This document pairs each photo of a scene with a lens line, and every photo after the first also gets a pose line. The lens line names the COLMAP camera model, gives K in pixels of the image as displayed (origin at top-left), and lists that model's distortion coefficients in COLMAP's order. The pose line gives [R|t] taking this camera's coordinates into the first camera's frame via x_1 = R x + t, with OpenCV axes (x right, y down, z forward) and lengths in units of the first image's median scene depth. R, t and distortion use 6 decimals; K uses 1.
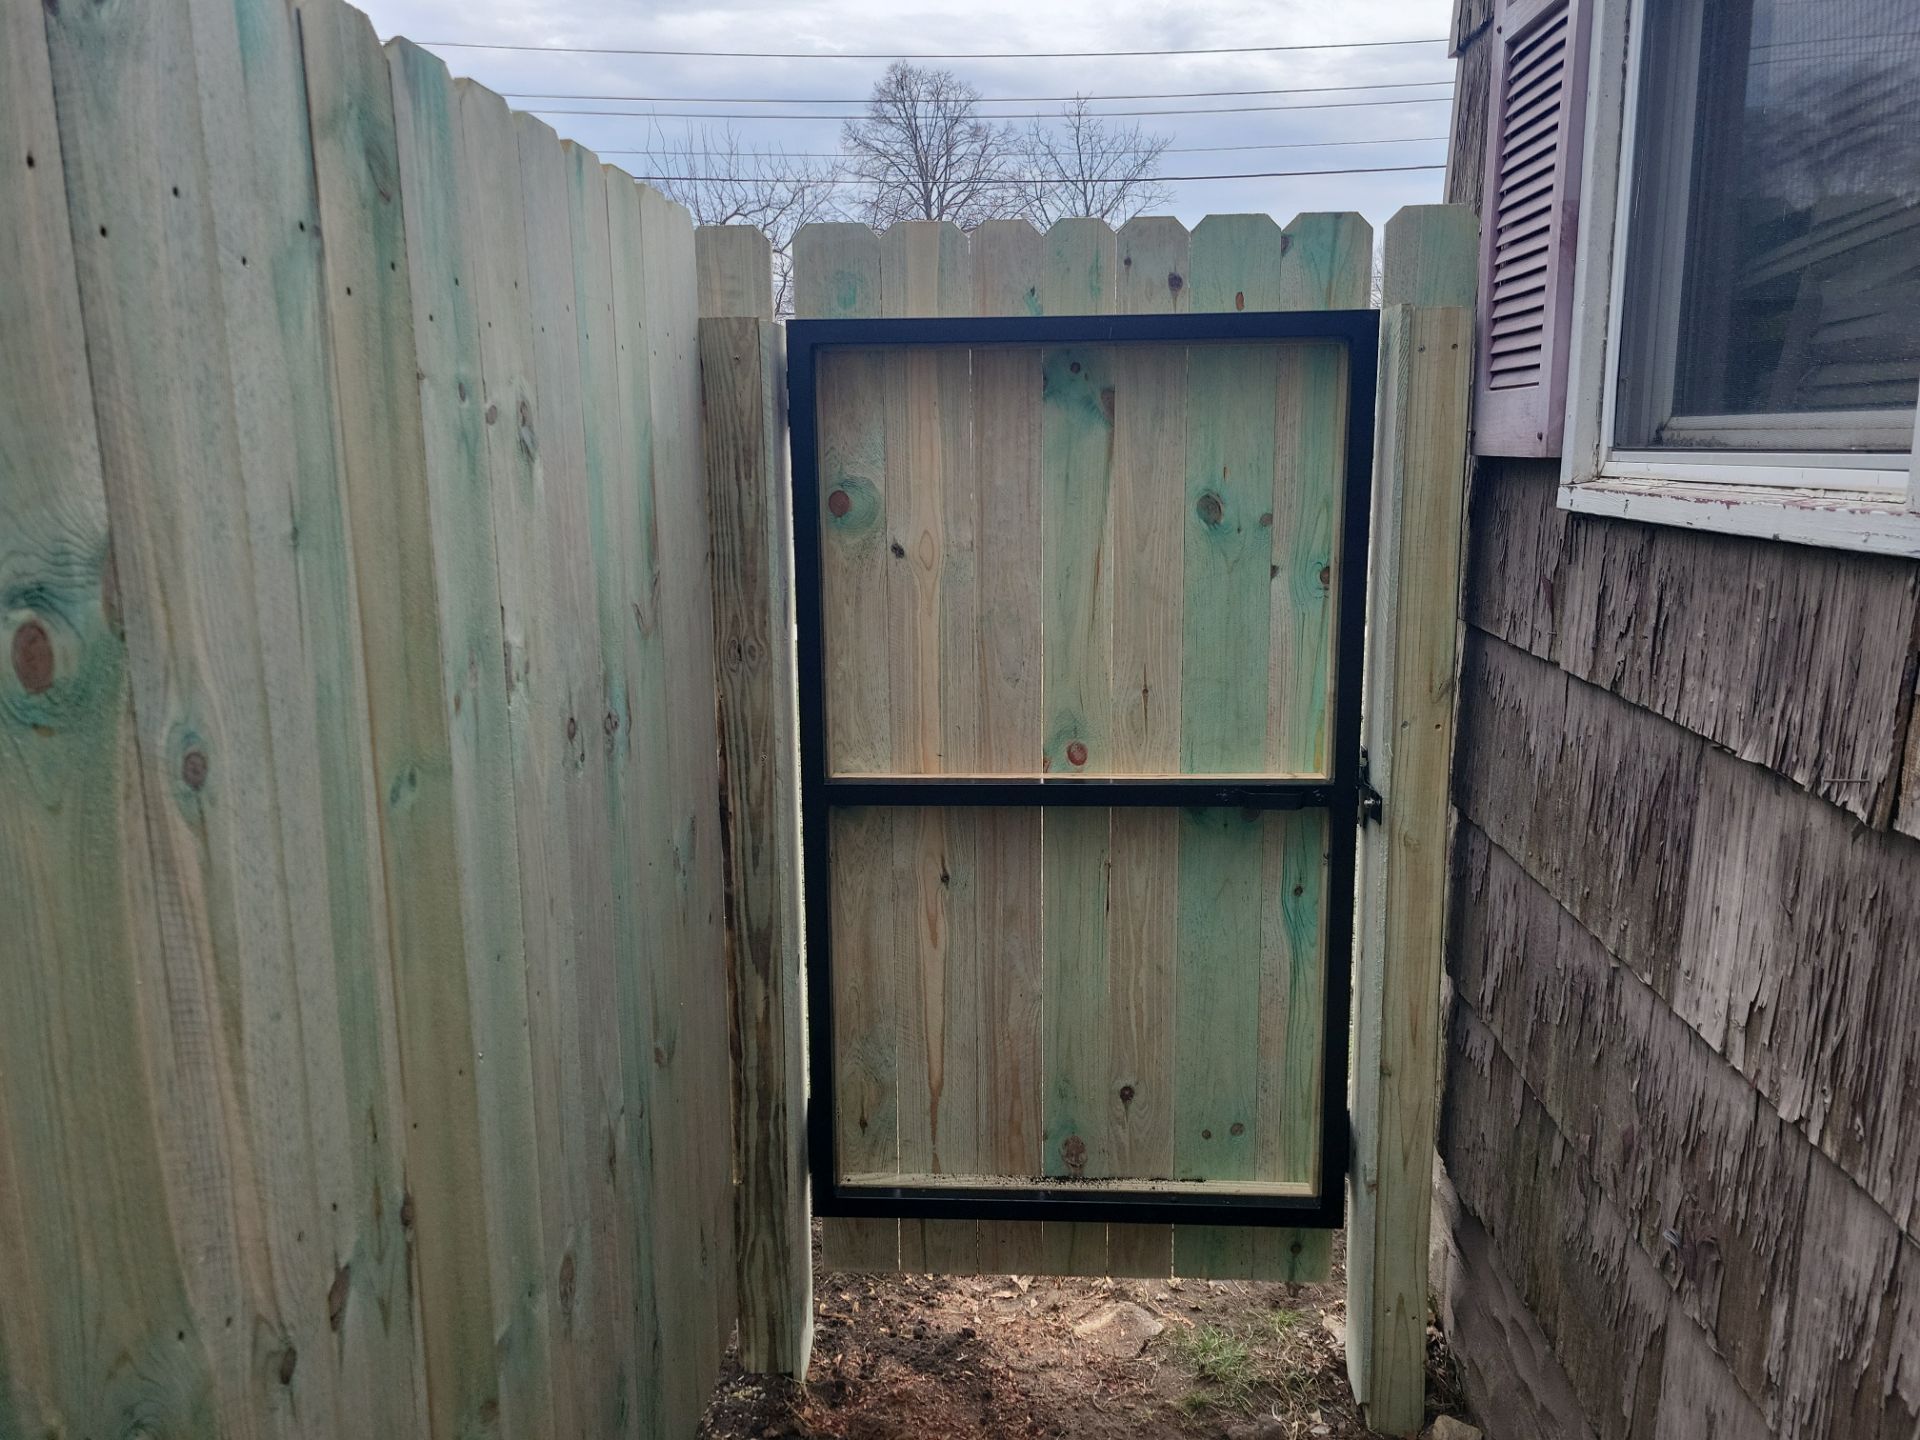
lens RADIAL K [[1447.7, 0, 954.1], [0, 1447.7, 707.9], [0, 0, 1]] dist [0.053495, -0.033243]
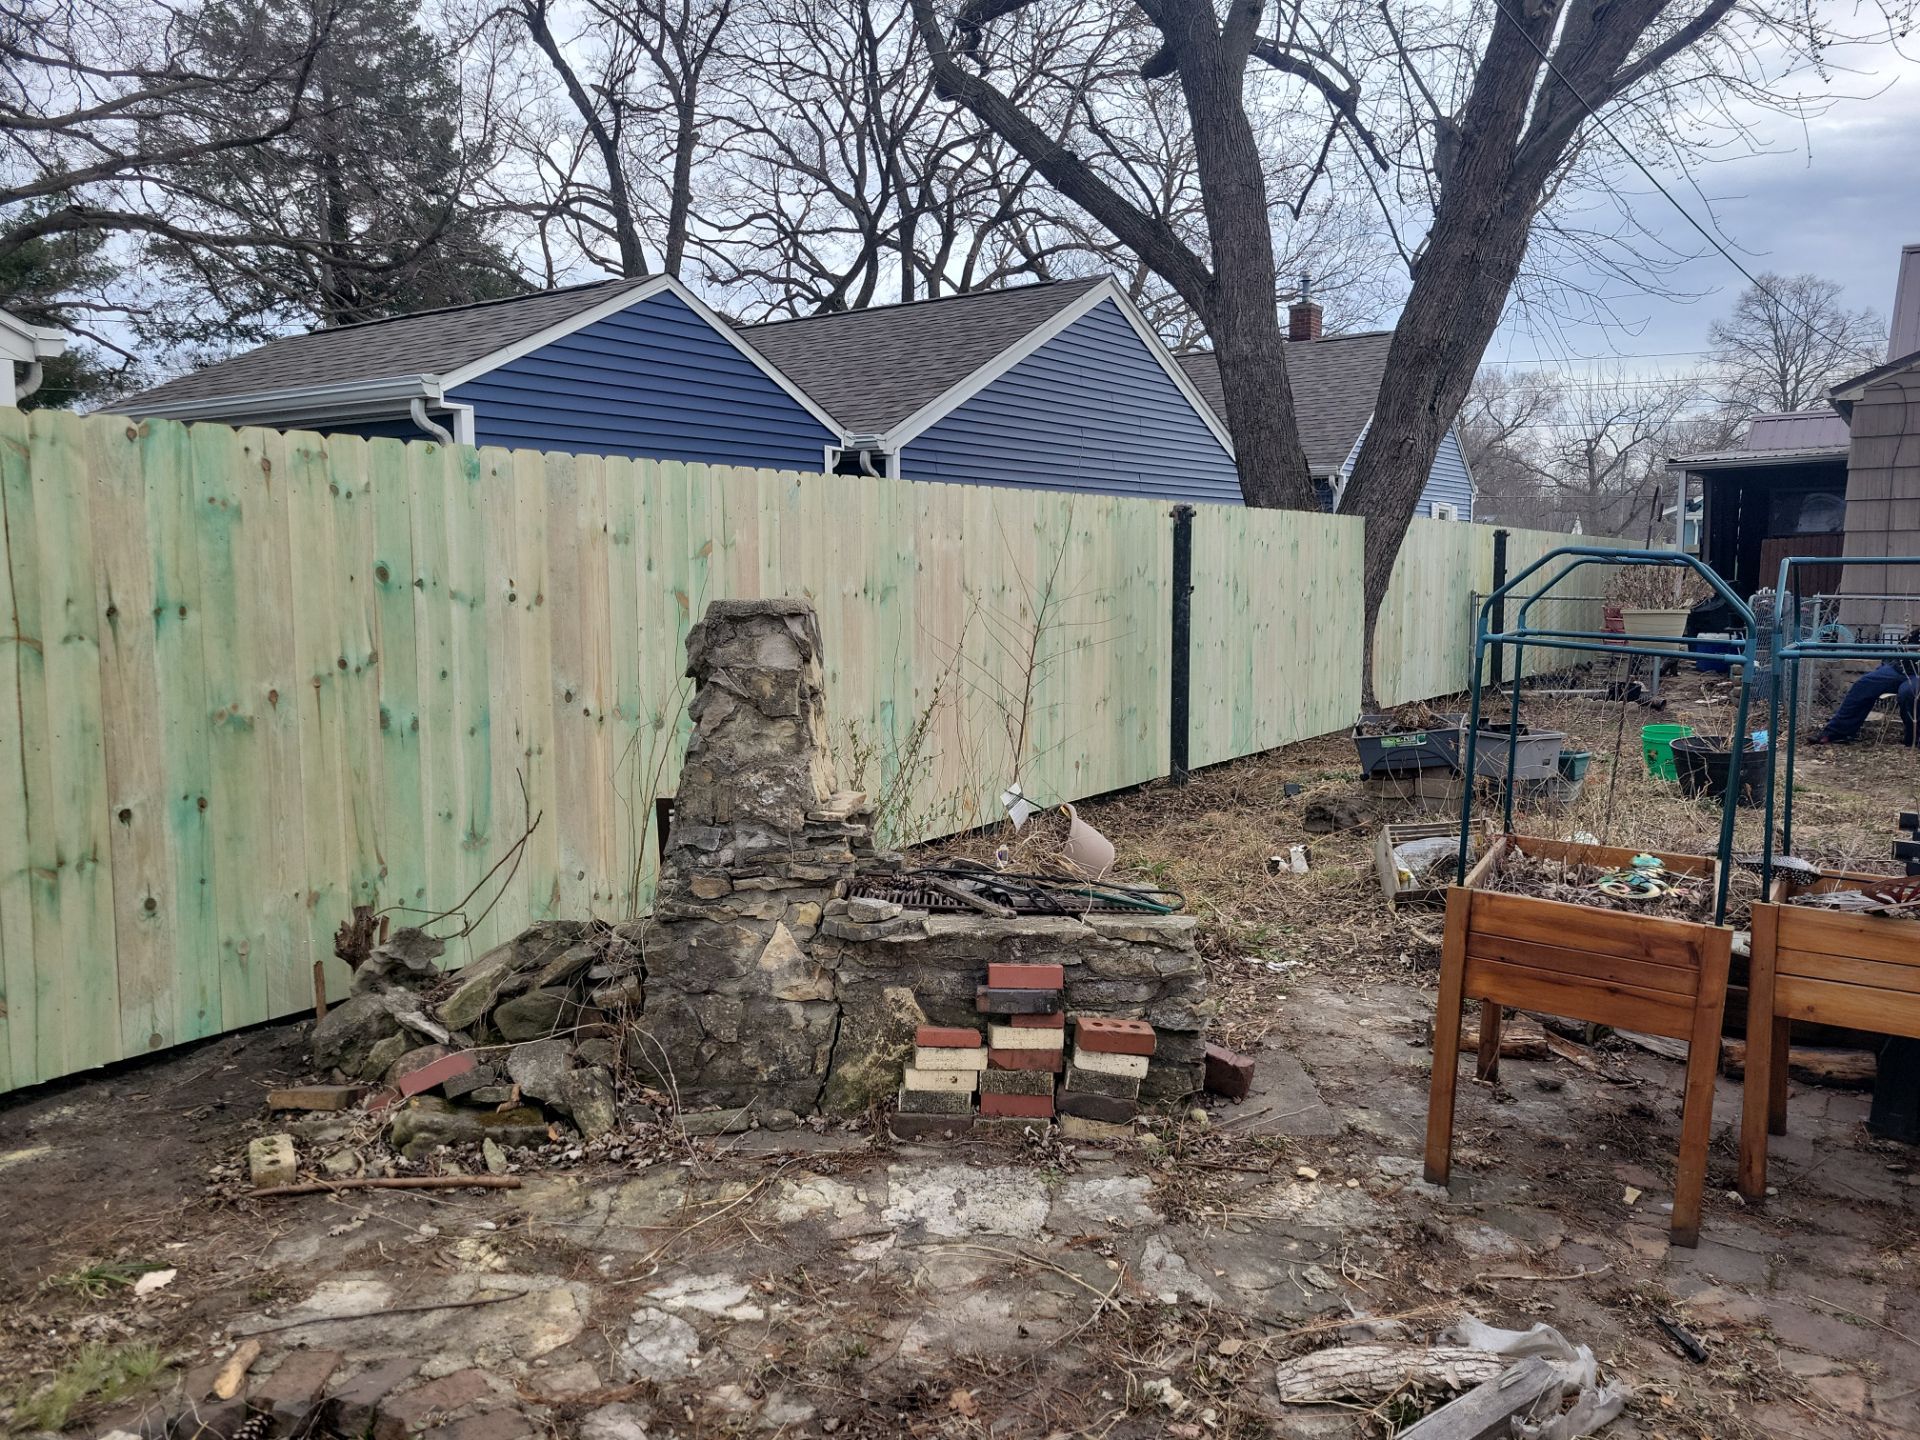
lens RADIAL K [[1447.7, 0, 968.2], [0, 1447.7, 731.9], [0, 0, 1]] dist [0.053495, -0.033243]
pose [[0.862034, 0.062410, -0.502994, 0.045026], [-0.099137, 0.993983, -0.046571, 0.106579], [0.497061, 0.090011, 0.863034, -0.554629]]
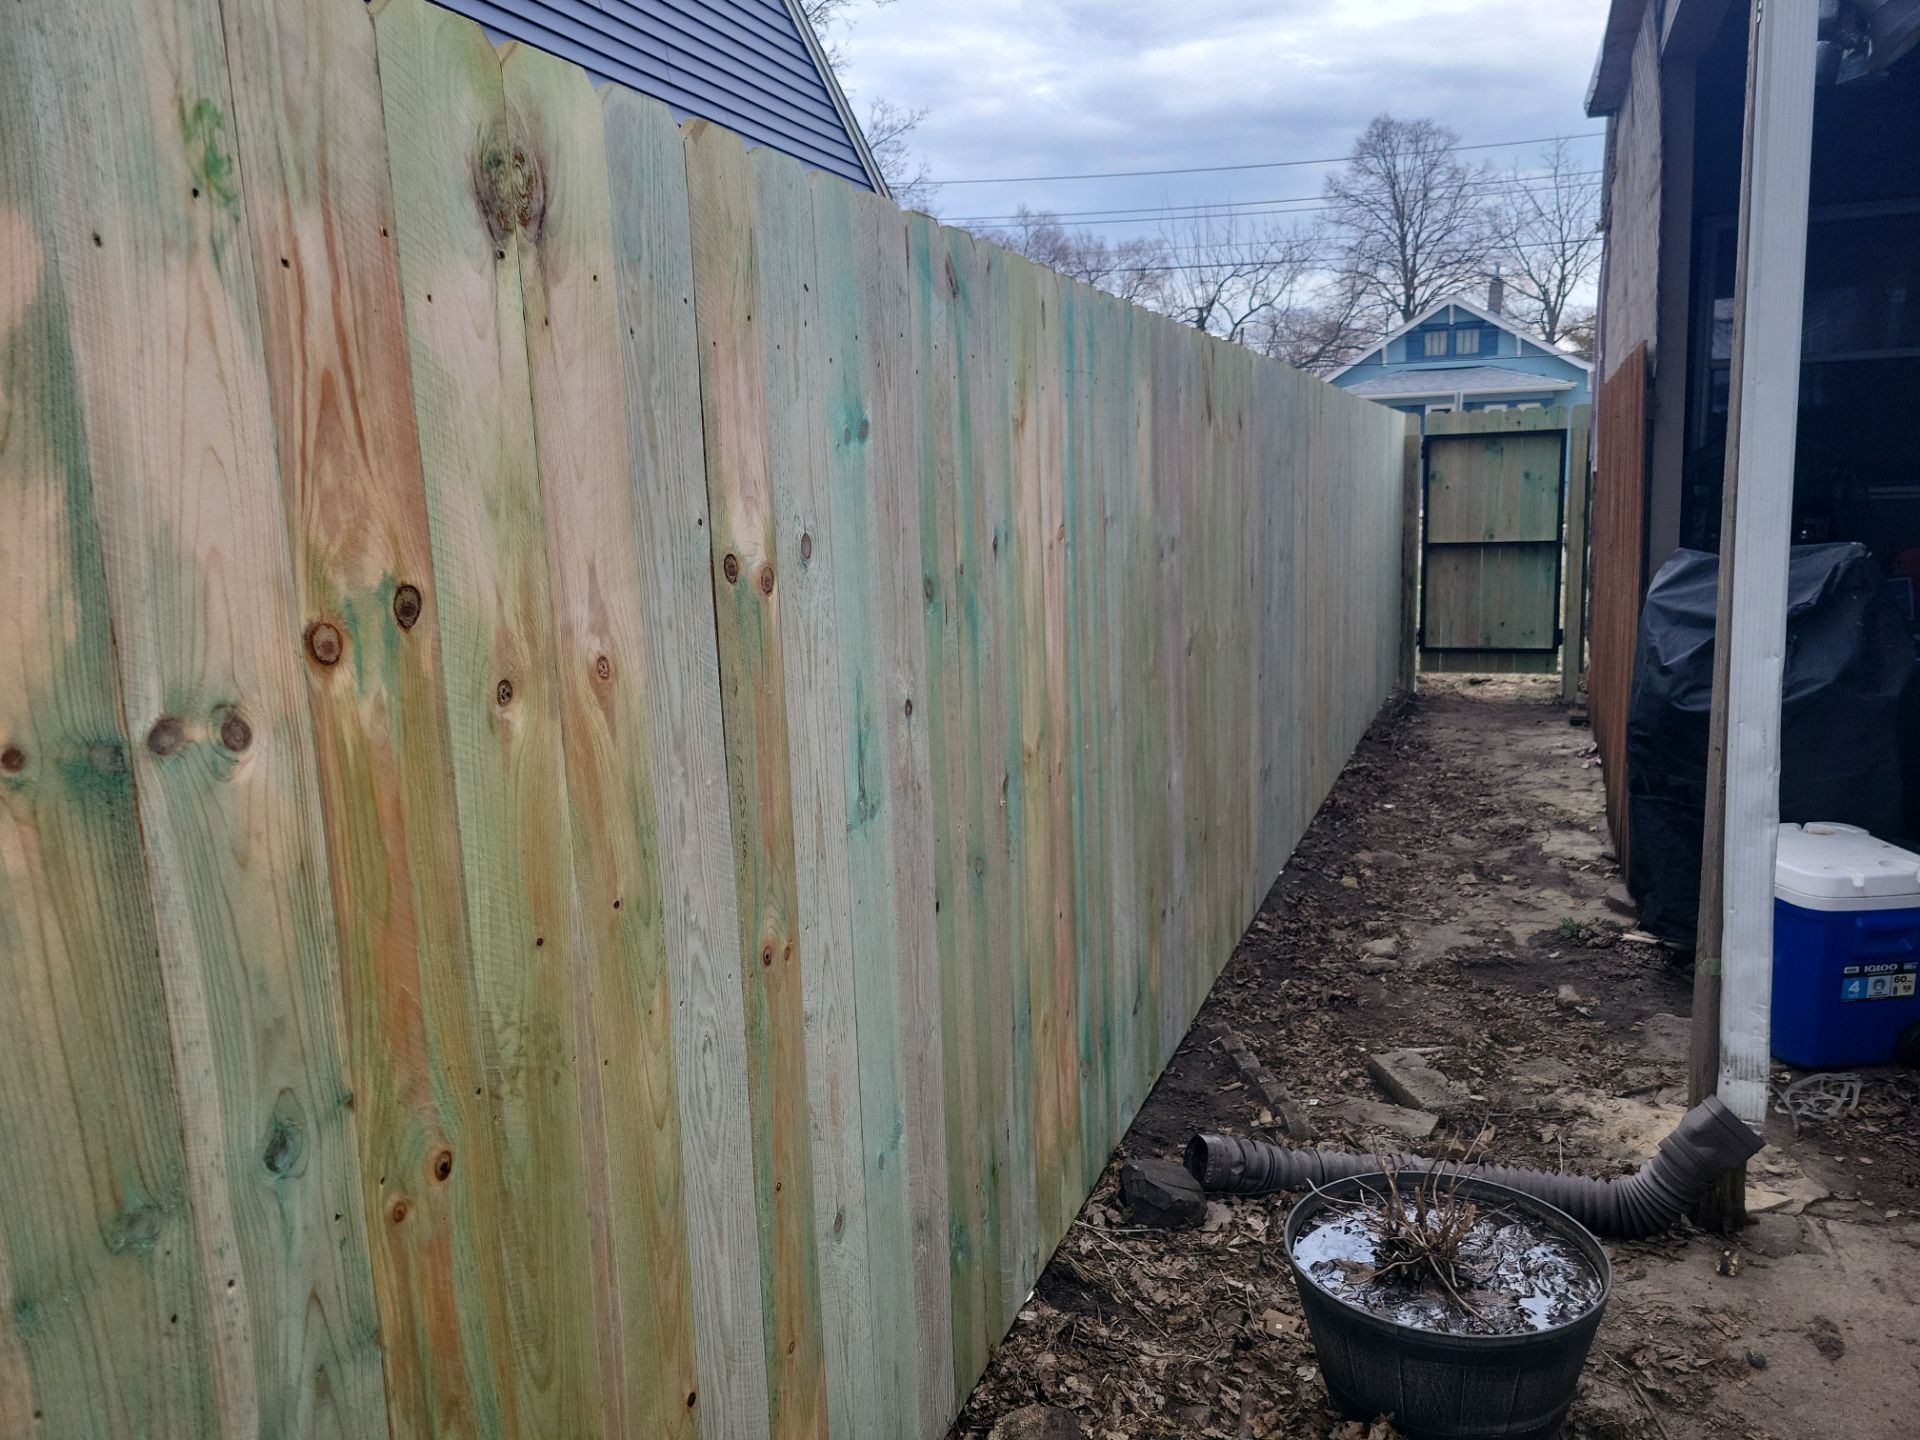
lens RADIAL K [[1447.7, 0, 976.8], [0, 1447.7, 738.9], [0, 0, 1]] dist [0.053495, -0.033243]
pose [[0.958793, 0.029658, -0.282554, -0.006472], [-0.029832, 0.999548, 0.003688, 0.031509], [0.282536, 0.004894, 0.959244, -0.167714]]
